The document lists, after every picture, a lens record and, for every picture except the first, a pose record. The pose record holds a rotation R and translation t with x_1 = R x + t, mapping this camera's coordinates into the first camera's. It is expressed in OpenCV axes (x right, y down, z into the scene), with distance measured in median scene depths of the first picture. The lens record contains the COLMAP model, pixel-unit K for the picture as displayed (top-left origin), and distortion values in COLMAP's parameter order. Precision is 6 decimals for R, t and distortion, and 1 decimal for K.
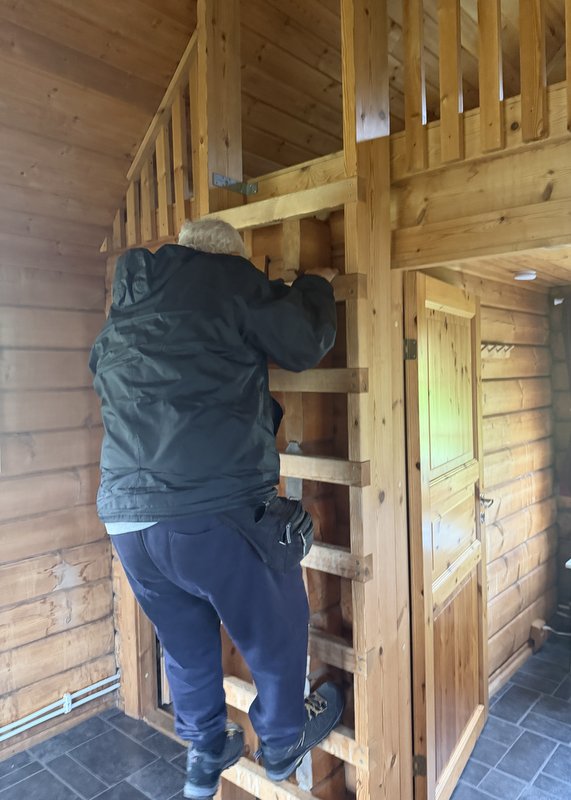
lens RADIAL K [[605.6, 0, 285.5], [0, 605.6, 400.0], [0, 0, 1]] dist [0.015317, 0.004306]
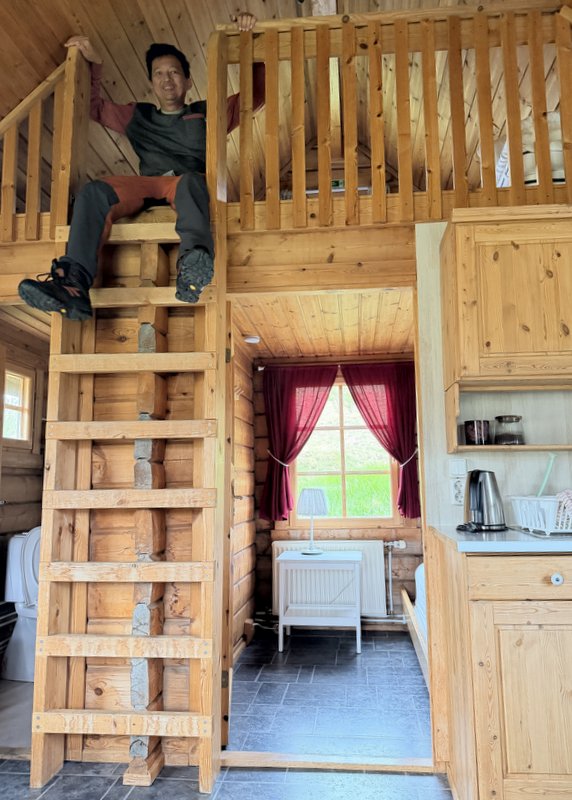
lens RADIAL K [[605.6, 0, 286.0], [0, 605.6, 400.0], [0, 0, 1]] dist [0.015317, 0.004306]
pose [[0.819798, 0.102656, 0.563376, -0.439220], [0.004075, 0.982730, -0.184998, 0.269514], [-0.572638, 0.153957, 0.805223, -0.159122]]
